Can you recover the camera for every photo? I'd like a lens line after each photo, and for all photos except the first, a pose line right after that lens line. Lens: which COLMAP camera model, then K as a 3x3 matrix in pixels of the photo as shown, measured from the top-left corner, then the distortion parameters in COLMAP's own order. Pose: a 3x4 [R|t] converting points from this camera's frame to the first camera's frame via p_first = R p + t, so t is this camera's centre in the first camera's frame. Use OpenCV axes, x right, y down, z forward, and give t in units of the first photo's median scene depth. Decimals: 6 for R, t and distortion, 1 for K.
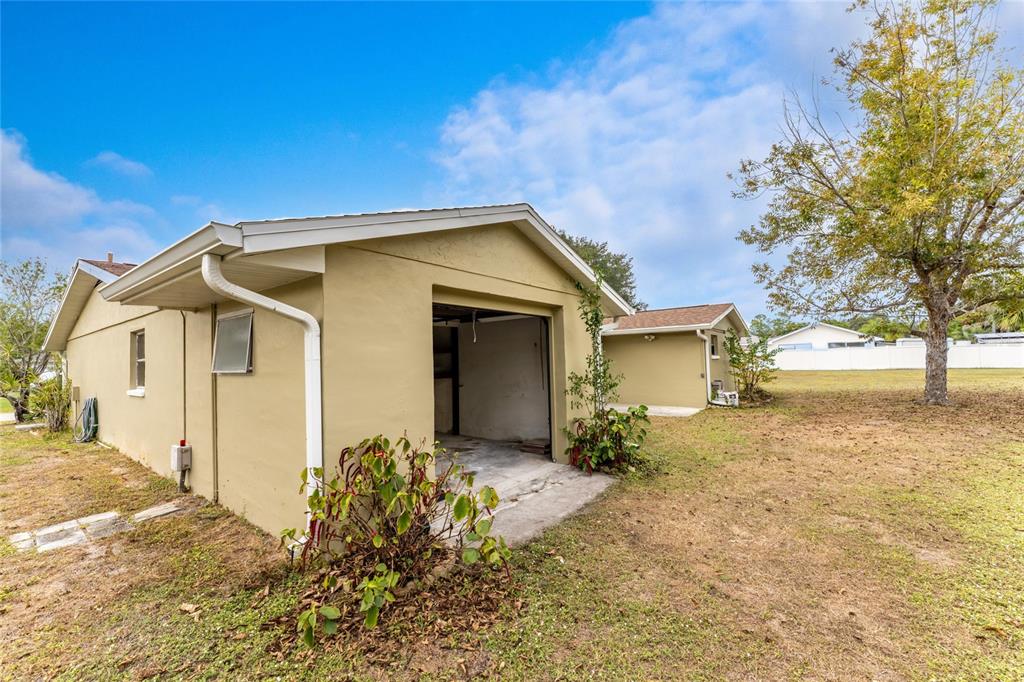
lens RADIAL K [[413.0, 0, 509.2], [0, 413.0, 341.8], [0, 0, 1]] dist [0.000915, 0.000072]
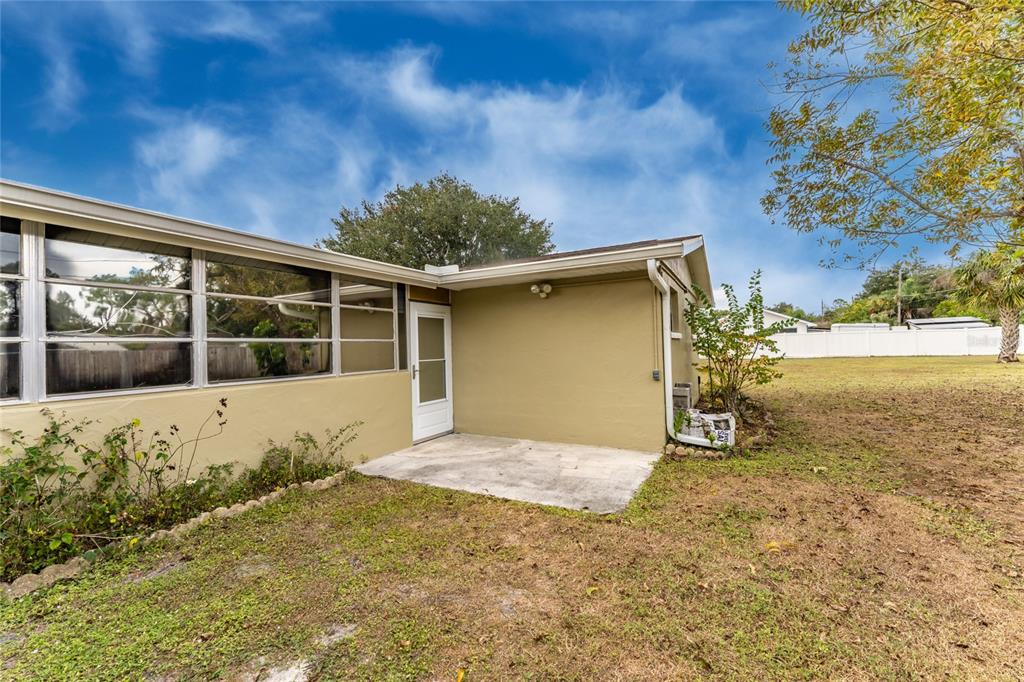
lens RADIAL K [[413.0, 0, 512.8], [0, 413.0, 343.6], [0, 0, 1]] dist [0.000915, 0.000072]
pose [[0.985836, -0.001322, 0.167709, 0.236654], [-0.003293, 0.999623, 0.027240, 0.035188], [-0.167682, -0.027407, 0.985460, 0.570788]]
